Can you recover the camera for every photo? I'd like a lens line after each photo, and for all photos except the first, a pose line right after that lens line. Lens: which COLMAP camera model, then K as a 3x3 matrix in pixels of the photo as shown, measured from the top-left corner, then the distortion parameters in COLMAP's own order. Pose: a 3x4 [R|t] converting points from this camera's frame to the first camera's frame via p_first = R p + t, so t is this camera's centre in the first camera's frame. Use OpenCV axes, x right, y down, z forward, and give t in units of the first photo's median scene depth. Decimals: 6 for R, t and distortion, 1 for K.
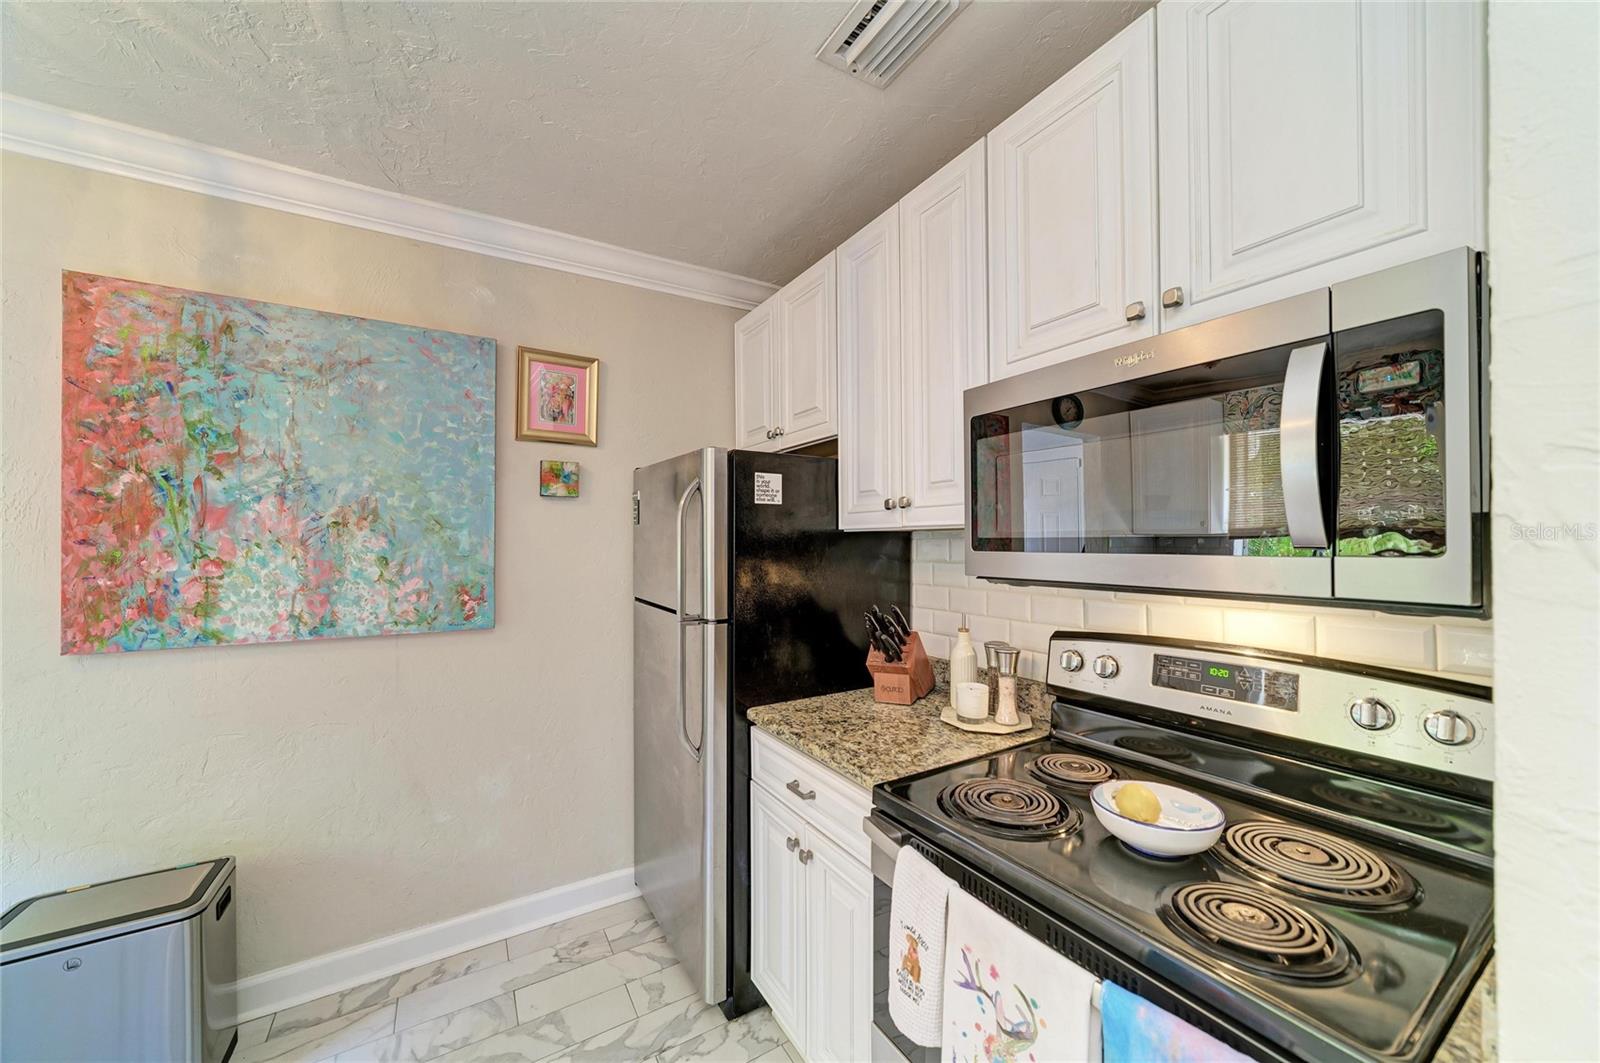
lens RADIAL K [[583.2, 0, 805.7], [0, 583.2, 538.7], [0, 0, 1]] dist [-0.019254, 0.005693]
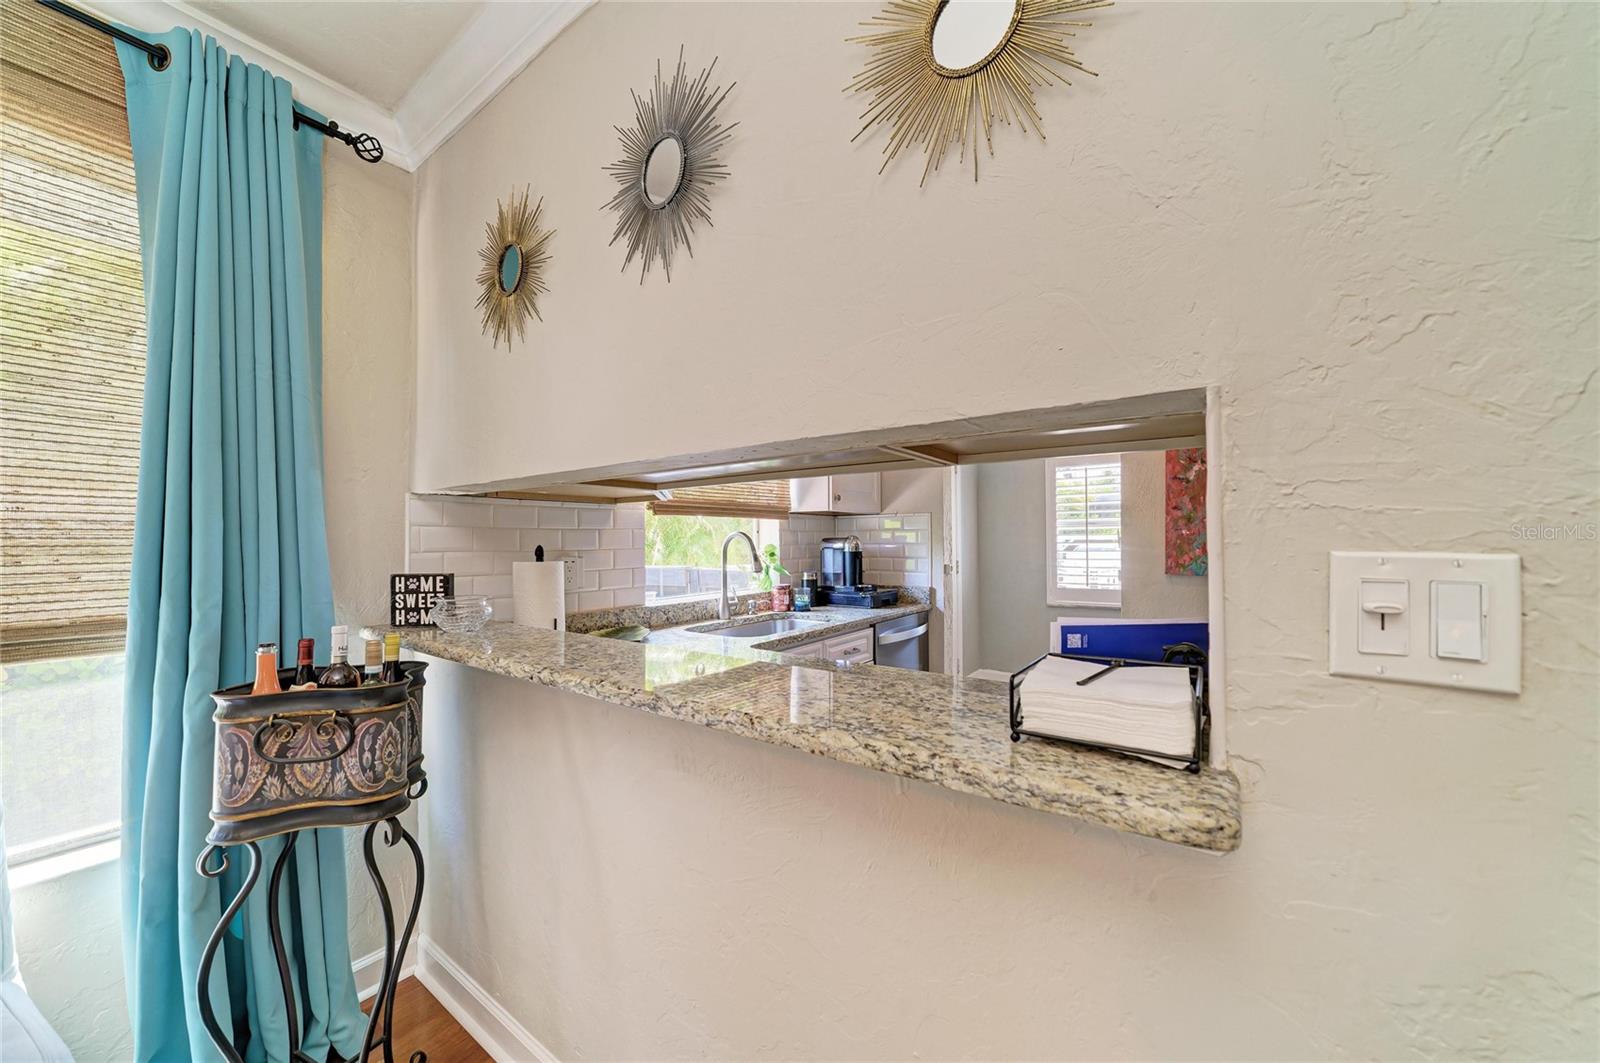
lens RADIAL K [[583.2, 0, 805.7], [0, 583.2, 538.7], [0, 0, 1]] dist [-0.019254, 0.005693]
pose [[0.386384, 0.002107, -0.922336, -0.103312], [0.004349, 0.999982, 0.004106, 0.077158], [0.922328, -0.005598, 0.386368, -0.598408]]
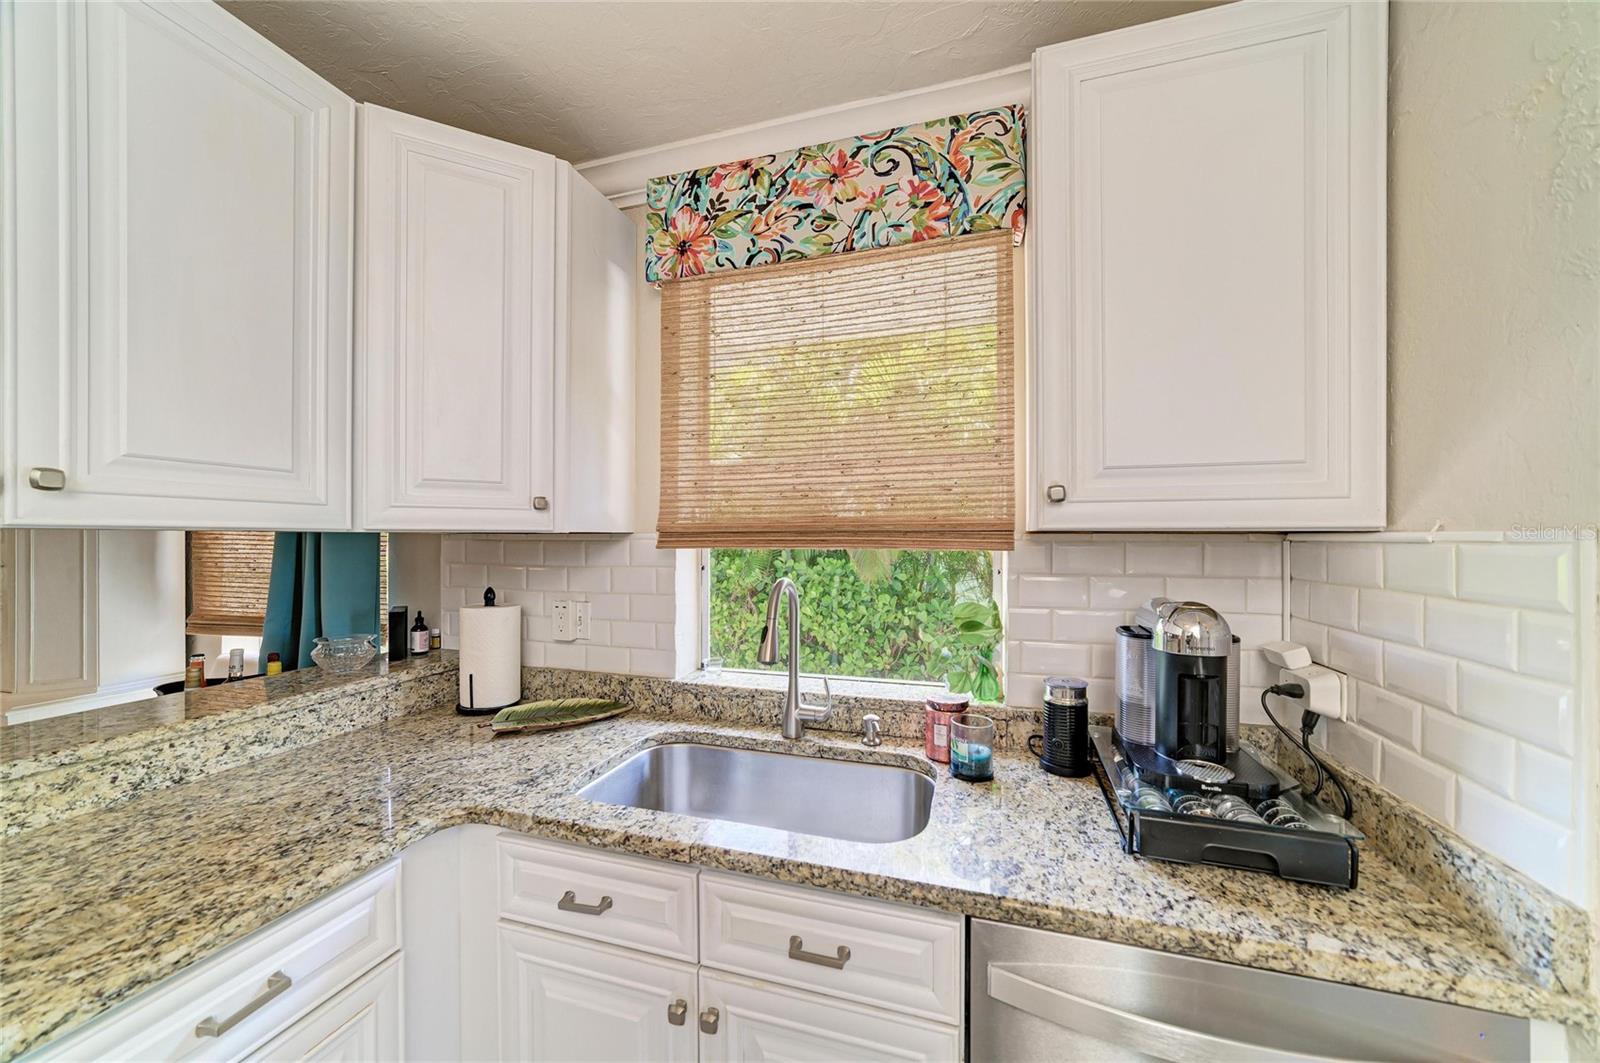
lens RADIAL K [[571.6, 0, 807.9], [0, 571.6, 539.0], [0, 0, 1]] dist [-0.022197, 0.005561]
pose [[-0.747881, 0.007572, -0.663789, -1.142778], [0.003765, 0.999967, 0.007165, 0.000762], [0.663822, 0.002860, -0.747885, 0.498110]]
